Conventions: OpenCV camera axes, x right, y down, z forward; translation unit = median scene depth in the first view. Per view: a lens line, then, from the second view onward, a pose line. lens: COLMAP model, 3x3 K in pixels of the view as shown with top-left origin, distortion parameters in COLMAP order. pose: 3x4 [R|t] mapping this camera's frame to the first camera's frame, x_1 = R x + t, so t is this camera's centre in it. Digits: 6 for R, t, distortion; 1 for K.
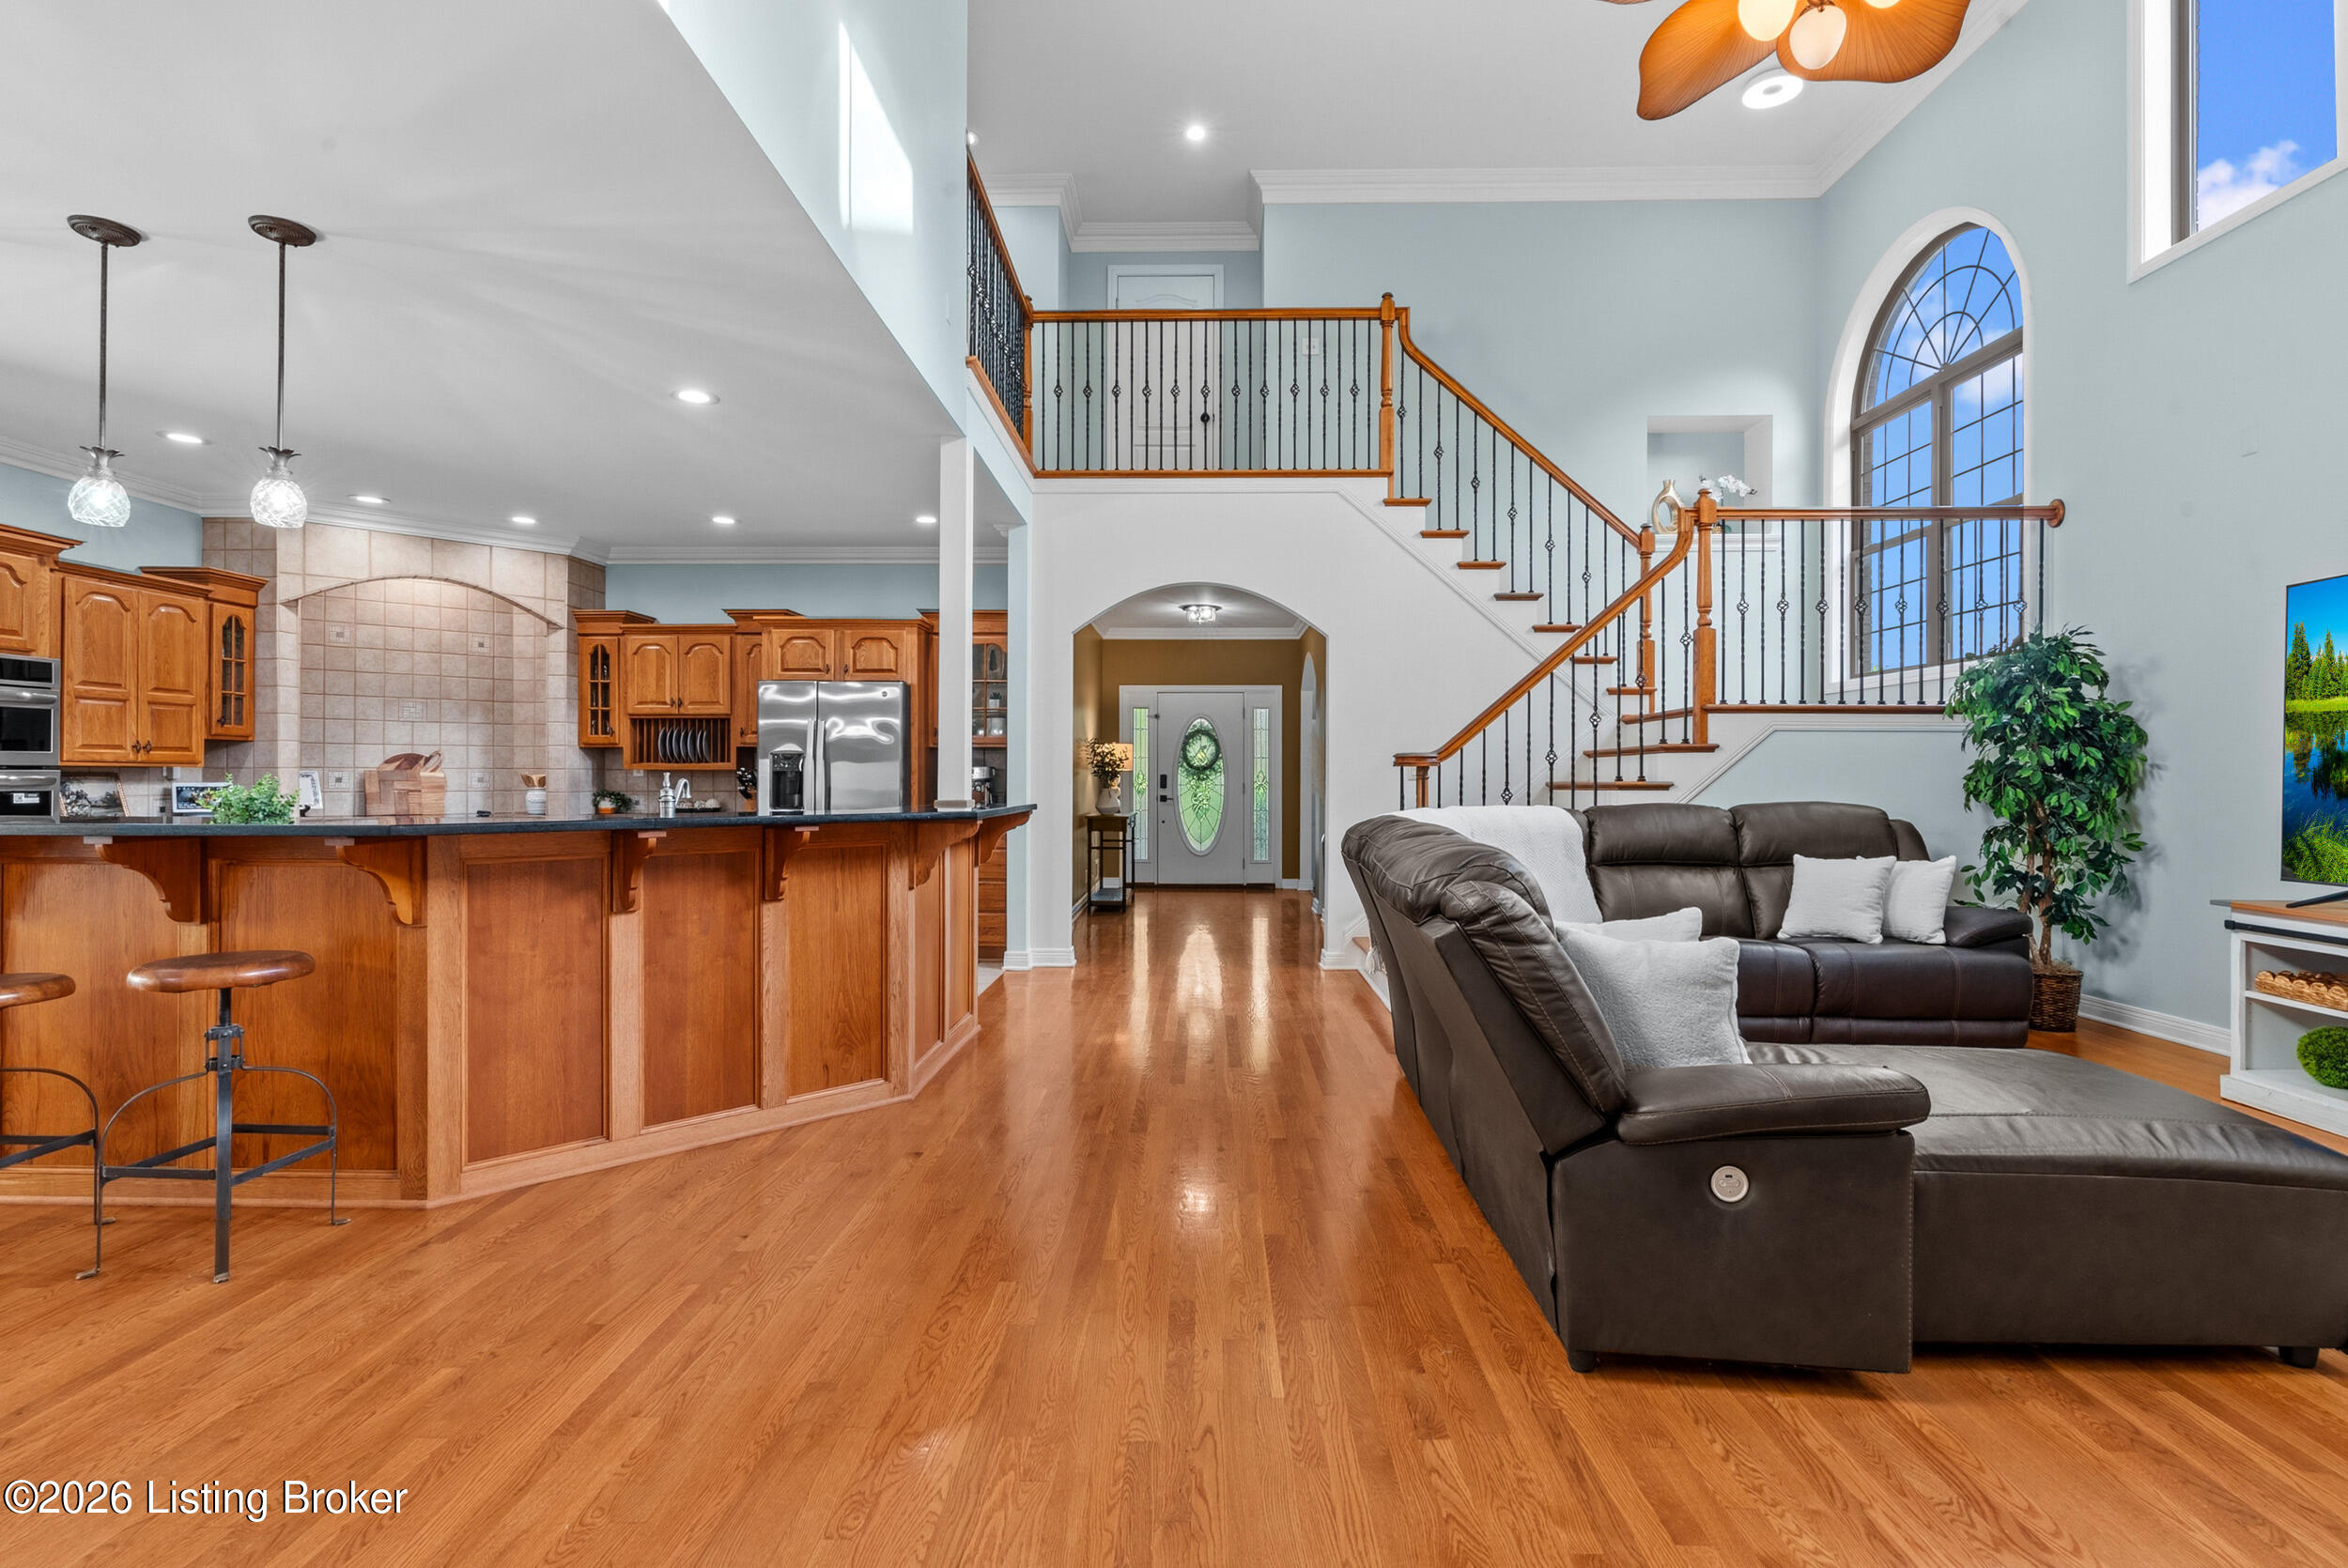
lens RADIAL K [[1075.2, 0, 1172.7], [0, 1075.2, 772.5], [0, 0, 1]] dist [-0.003479, 0.000436]
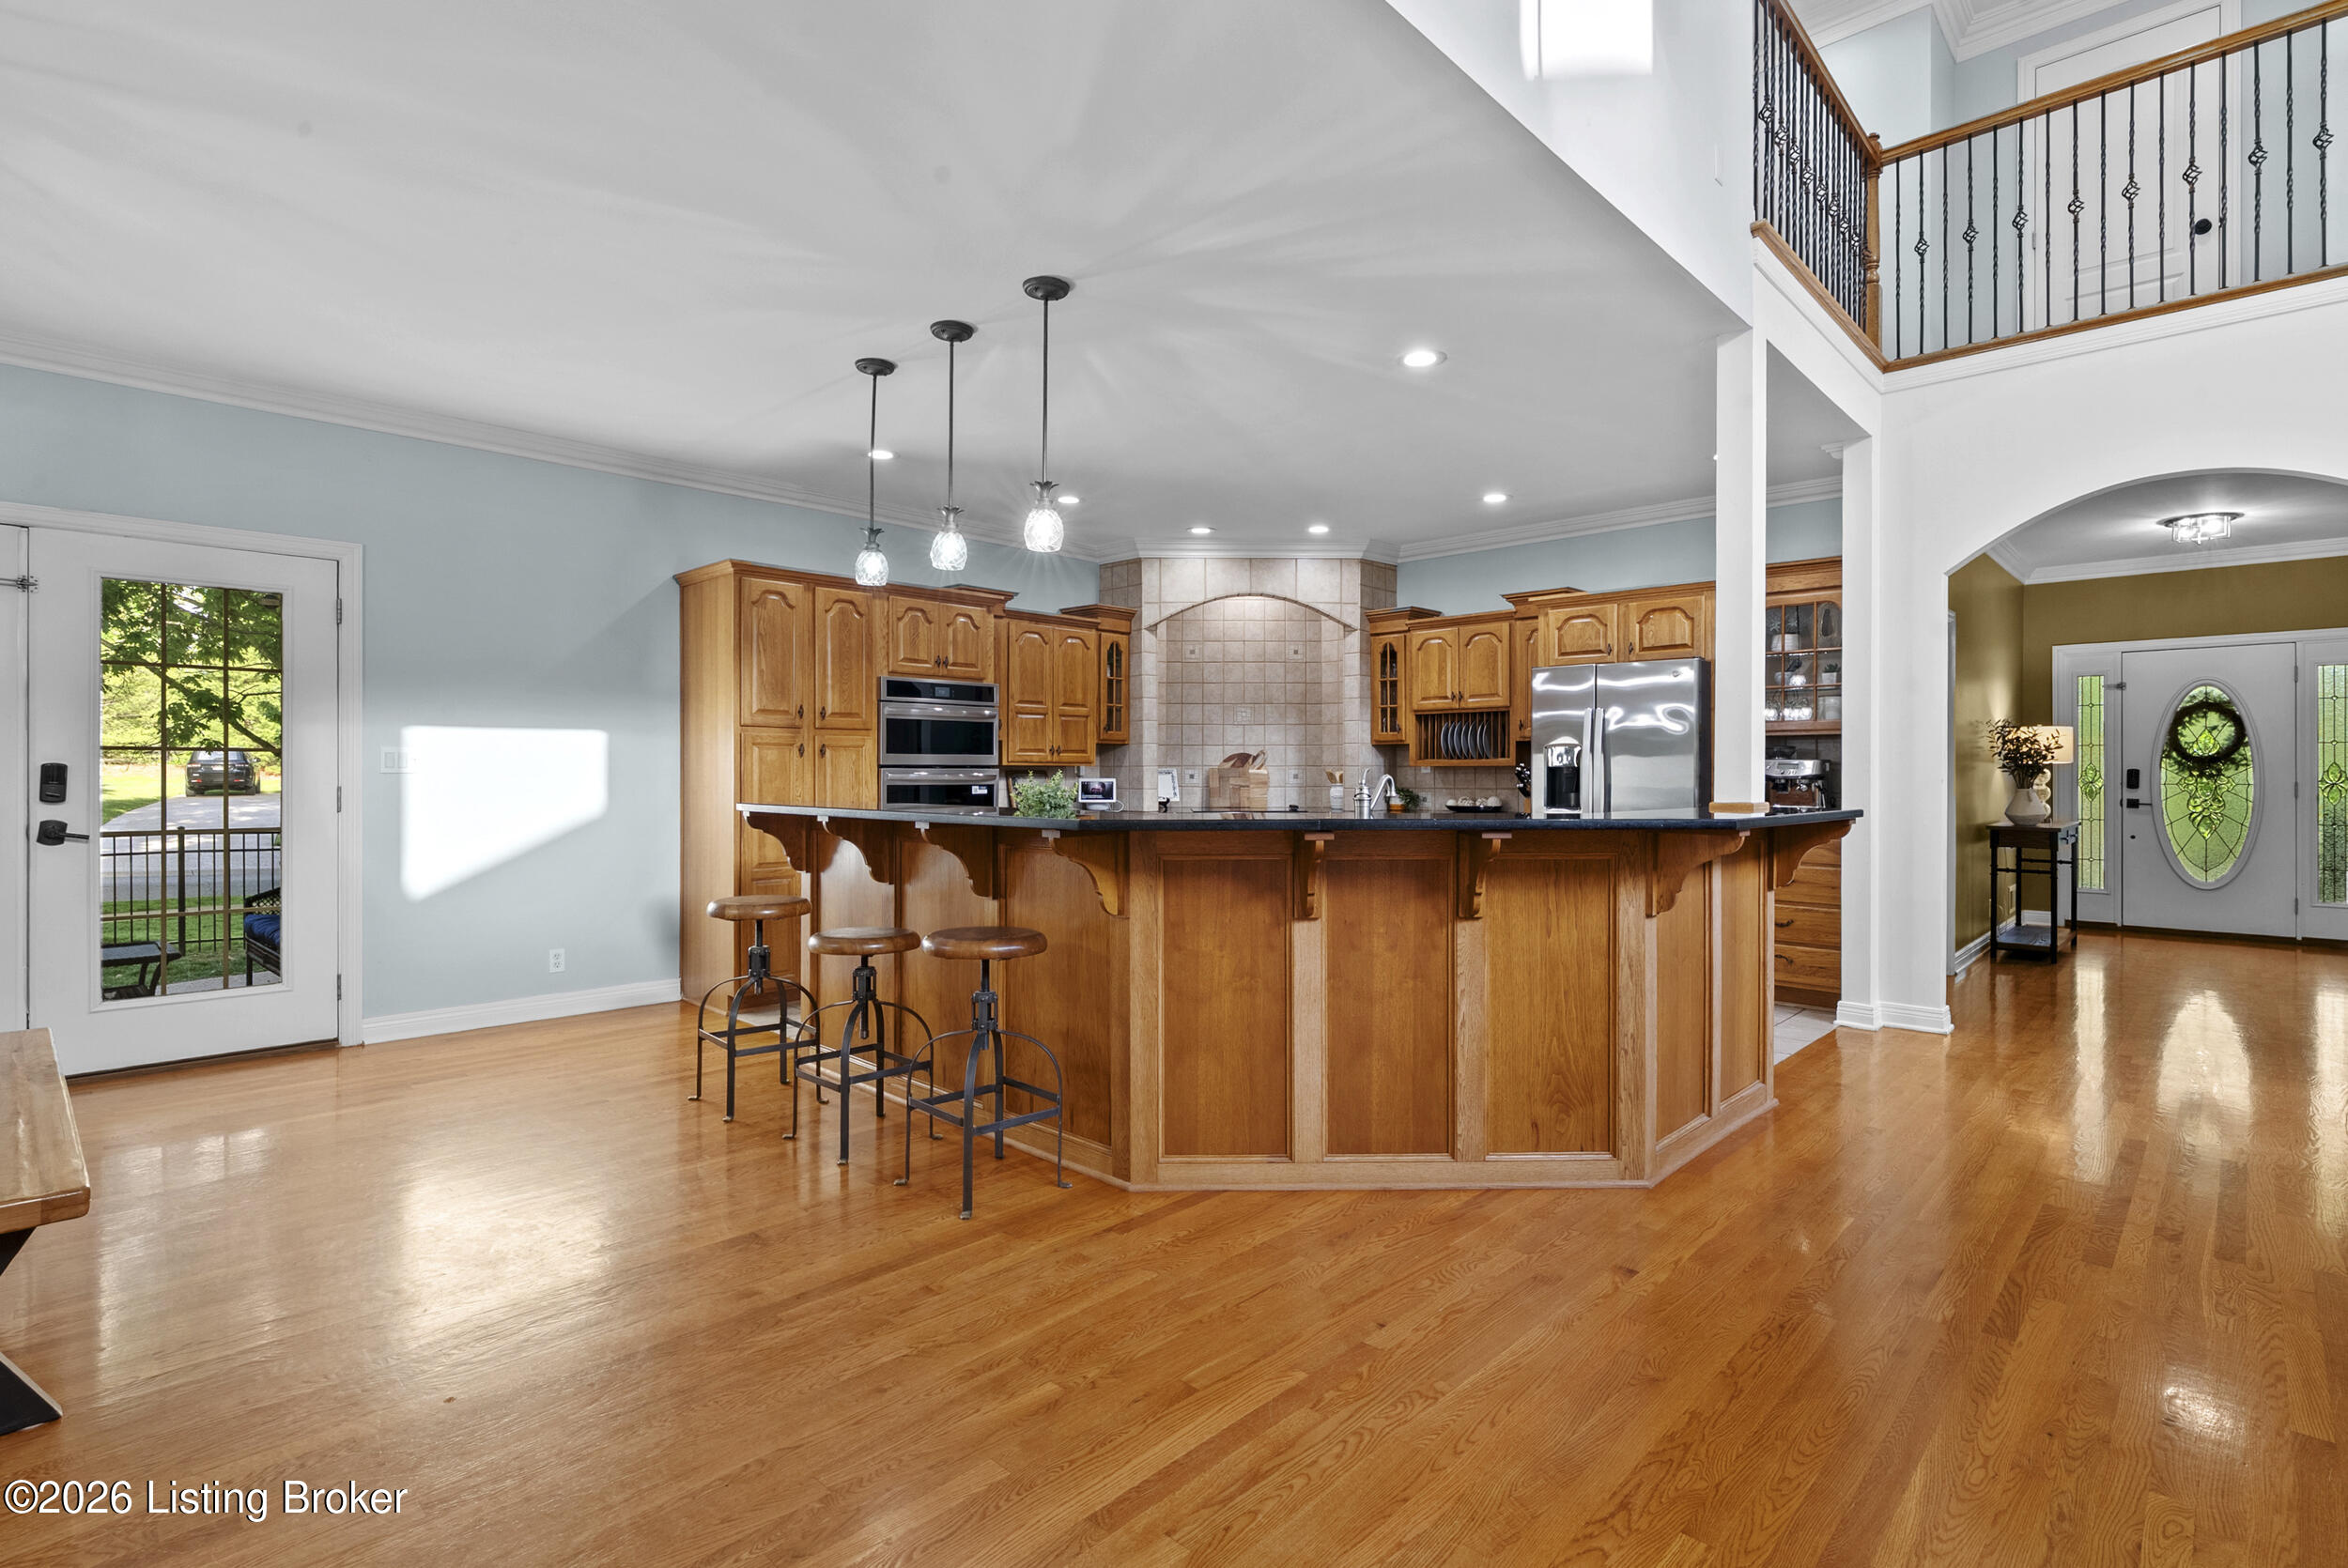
lens RADIAL K [[1101.8, 0, 1187.7], [0, 1101.8, 776.0], [0, 0, 1]] dist [-0.008808, 0.001341]
pose [[0.741368, 0.000223, -0.671098, 0.031054], [0.003944, 0.999981, 0.004690, 0.001120], [0.671087, -0.006124, 0.741354, 0.137018]]
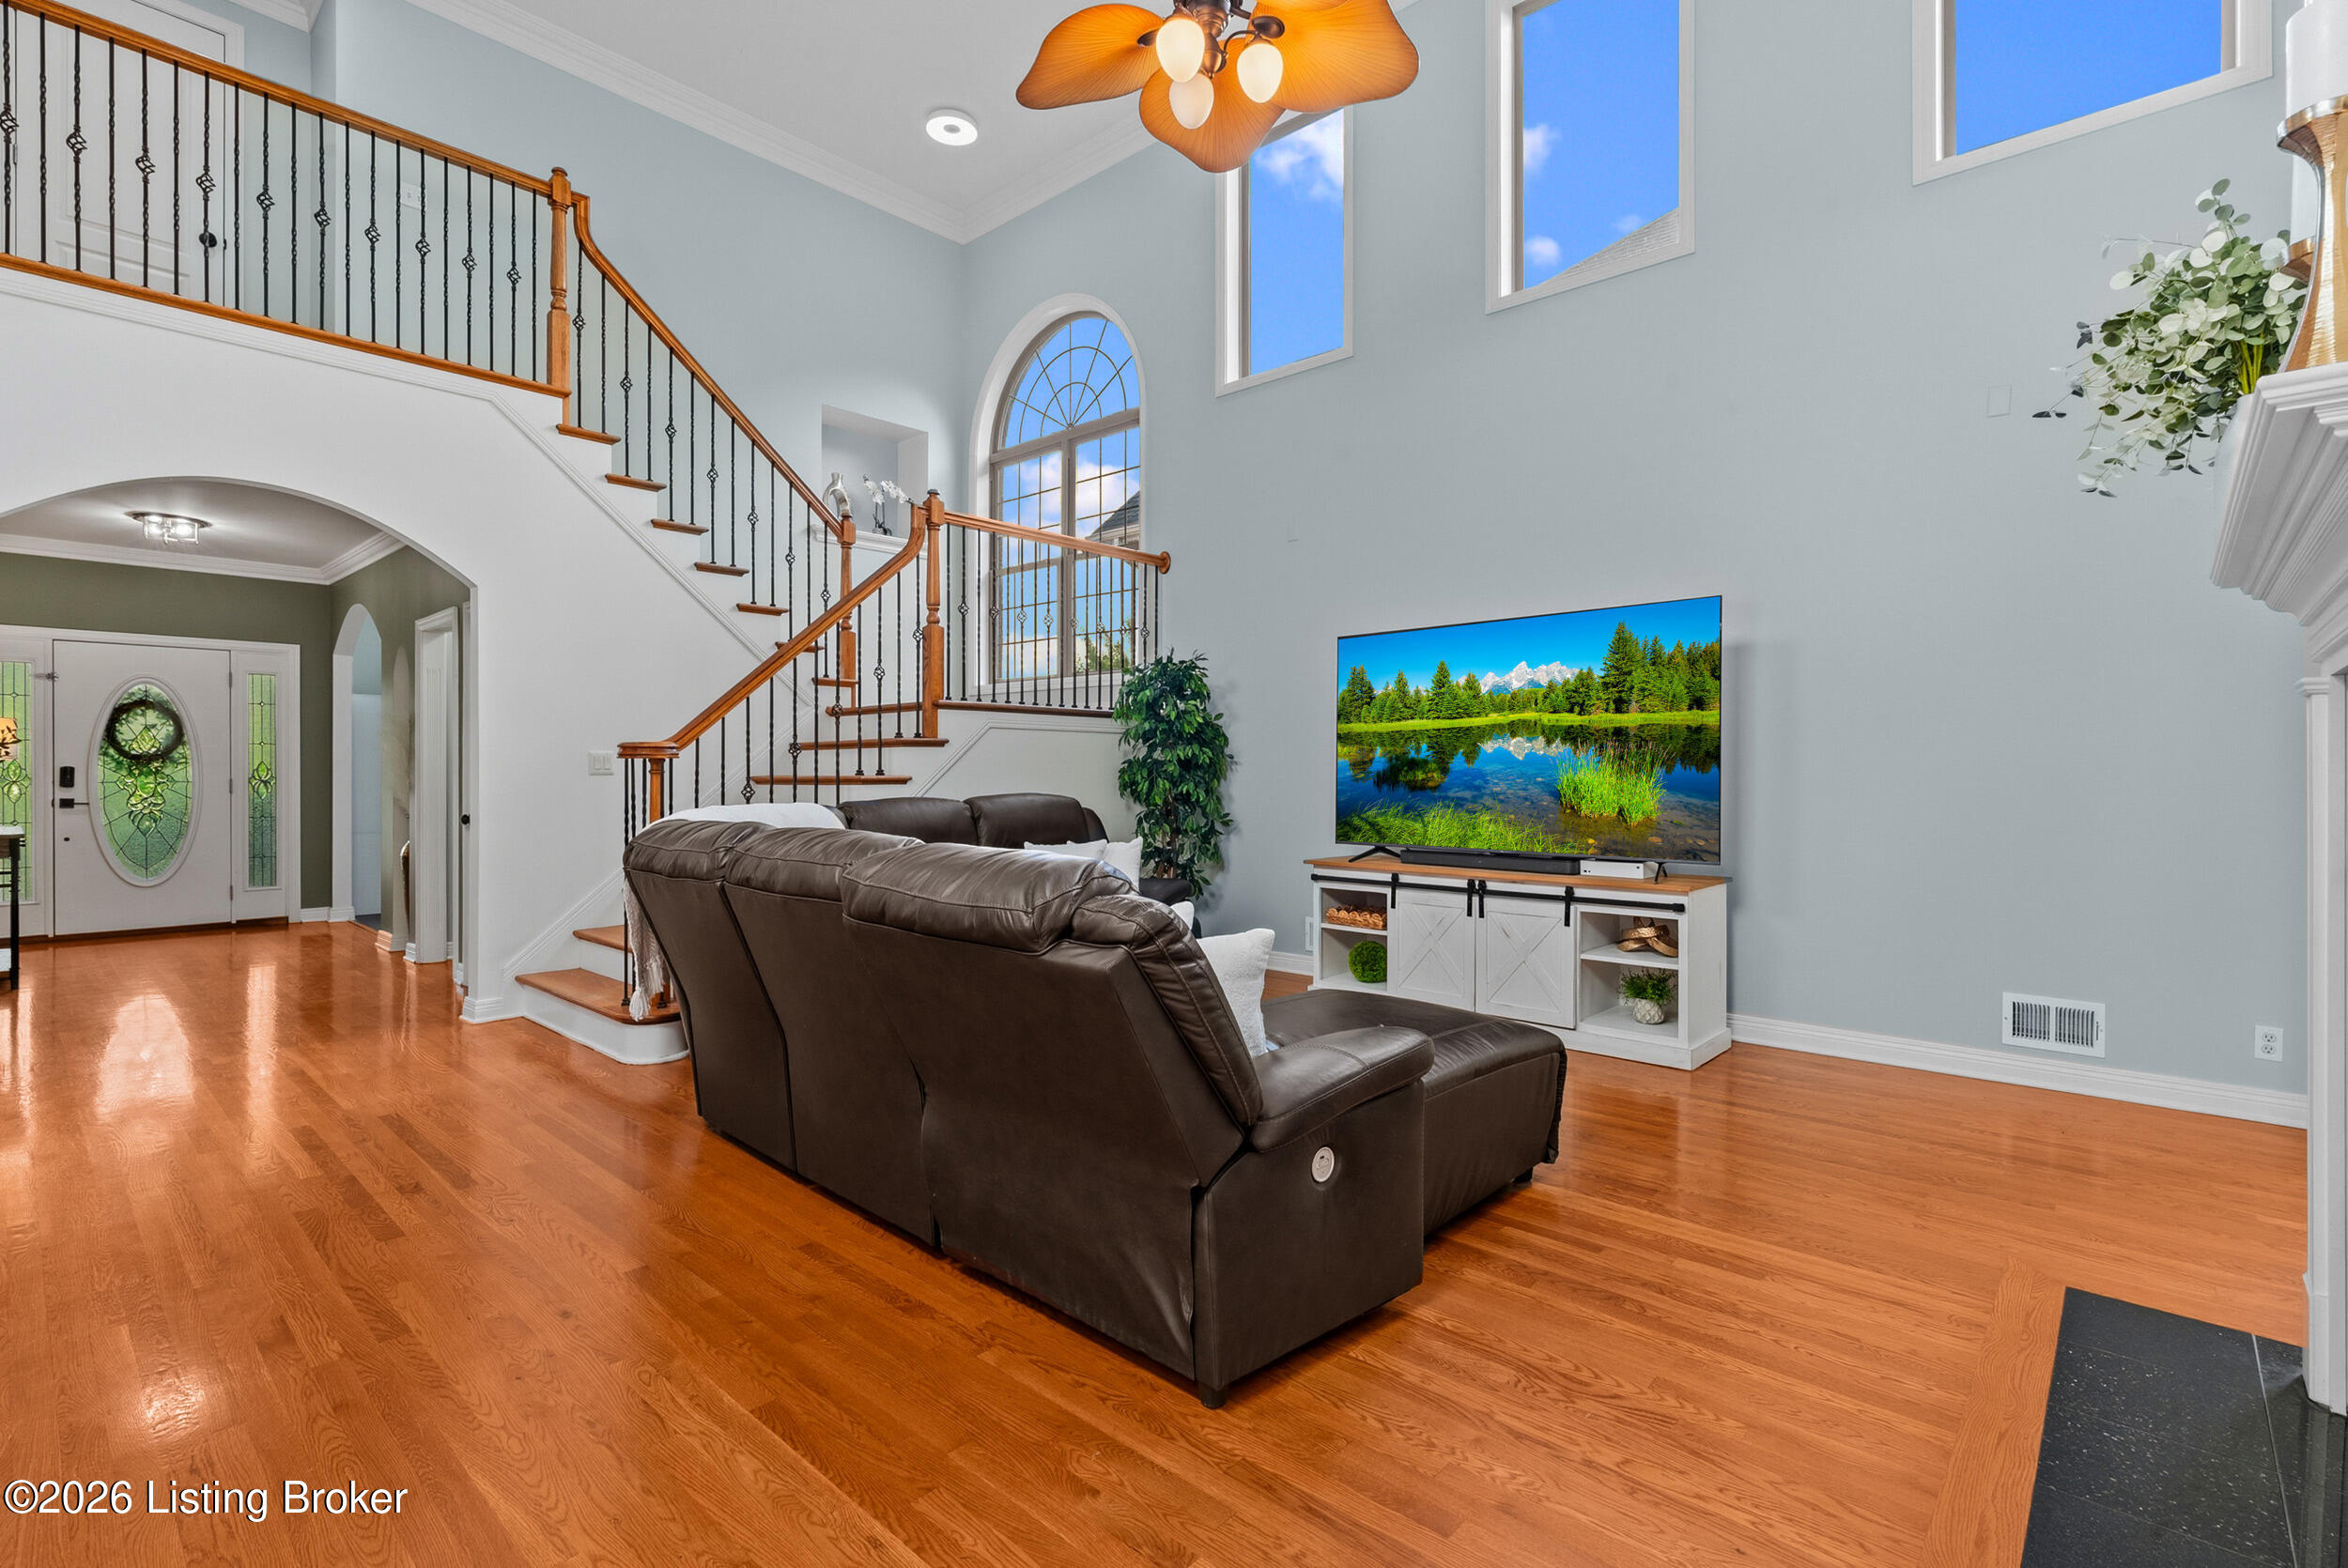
lens RADIAL K [[1075.2, 0, 1172.7], [0, 1075.2, 772.5], [0, 0, 1]] dist [-0.003479, 0.000436]
pose [[0.655040, -0.002537, 0.755590, -0.137324], [-0.003123, 0.999977, 0.006064, -0.001308], [-0.755587, -0.006332, 0.655017, 0.161165]]
